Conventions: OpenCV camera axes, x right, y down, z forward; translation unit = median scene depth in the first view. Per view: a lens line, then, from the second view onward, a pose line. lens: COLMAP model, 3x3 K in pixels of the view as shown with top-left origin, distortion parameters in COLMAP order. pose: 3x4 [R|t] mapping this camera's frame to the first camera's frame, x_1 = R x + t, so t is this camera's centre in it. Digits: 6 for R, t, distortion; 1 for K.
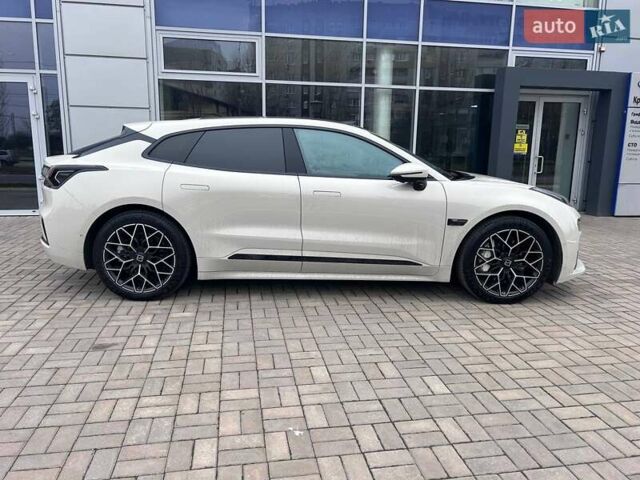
lens RADIAL K [[480.2, 0, 315.7], [0, 480.2, 237.6], [0, 0, 1]] dist [0.066215, -0.075707]
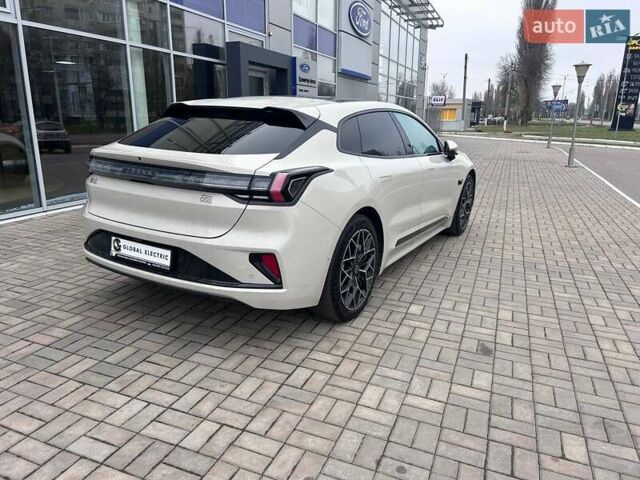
lens RADIAL K [[474.6, 0, 313.2], [0, 474.6, 243.2], [0, 0, 1]] dist [0.053341, -0.064451]
pose [[0.530743, -0.227300, 0.816484, -1.076172], [0.144480, 0.973530, 0.177103, -0.162076], [-0.835127, 0.023970, 0.549534, 0.598817]]
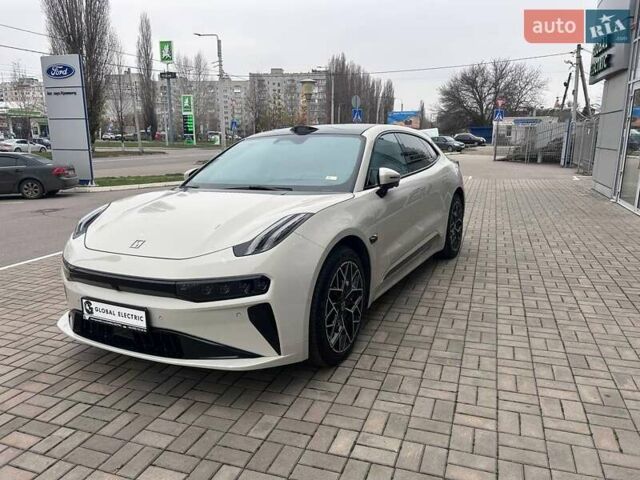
lens RADIAL K [[480.2, 0, 315.7], [0, 480.2, 237.6], [0, 0, 1]] dist [0.066215, -0.075707]
pose [[-0.499813, 0.168402, -0.849604, 1.052259], [-0.154229, 0.947936, 0.278624, -0.357951], [0.852291, 0.270294, -0.447819, 1.776571]]
